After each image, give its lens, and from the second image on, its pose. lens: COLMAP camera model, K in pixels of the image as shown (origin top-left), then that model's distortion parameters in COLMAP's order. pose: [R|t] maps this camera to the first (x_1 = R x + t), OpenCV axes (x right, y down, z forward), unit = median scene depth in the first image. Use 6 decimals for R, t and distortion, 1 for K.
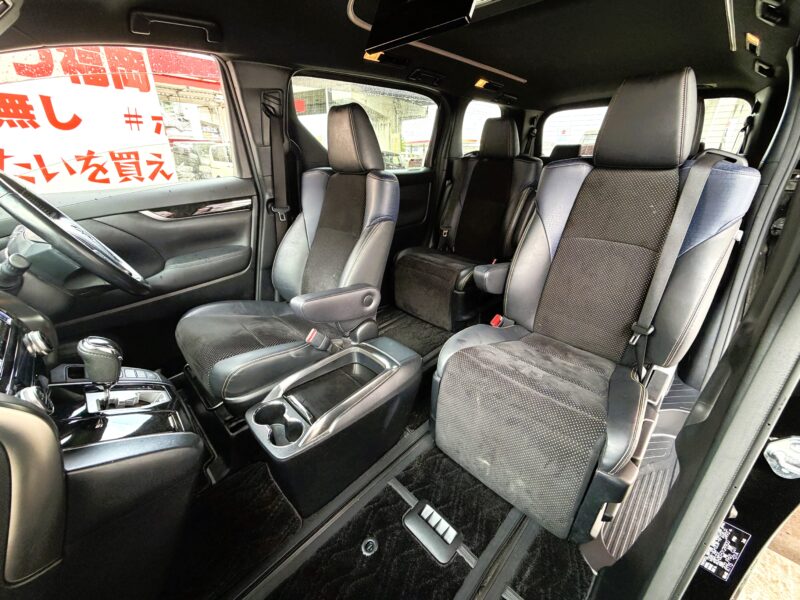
lens RADIAL K [[317.6, 0, 400.0], [0, 317.6, 300.0], [0, 0, 1]] dist [-0.007375, -0.000251]
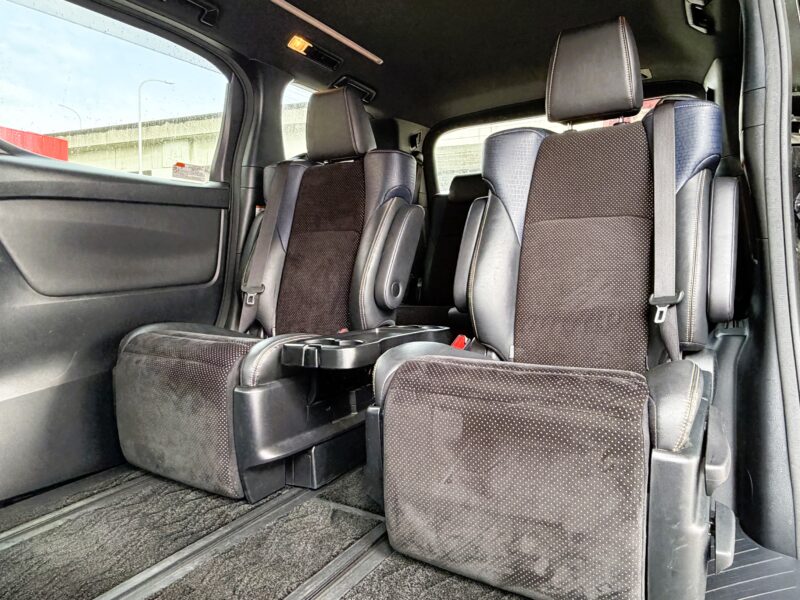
lens RADIAL K [[535.4, 0, 400.0], [0, 535.4, 300.0], [0, 0, 1]] dist [0.002521, 0.000571]
pose [[0.971265, -0.027217, 0.236439, 0.185274], [0.110681, 0.931132, -0.347481, 0.112430], [-0.210698, 0.363665, 0.907389, 0.229477]]
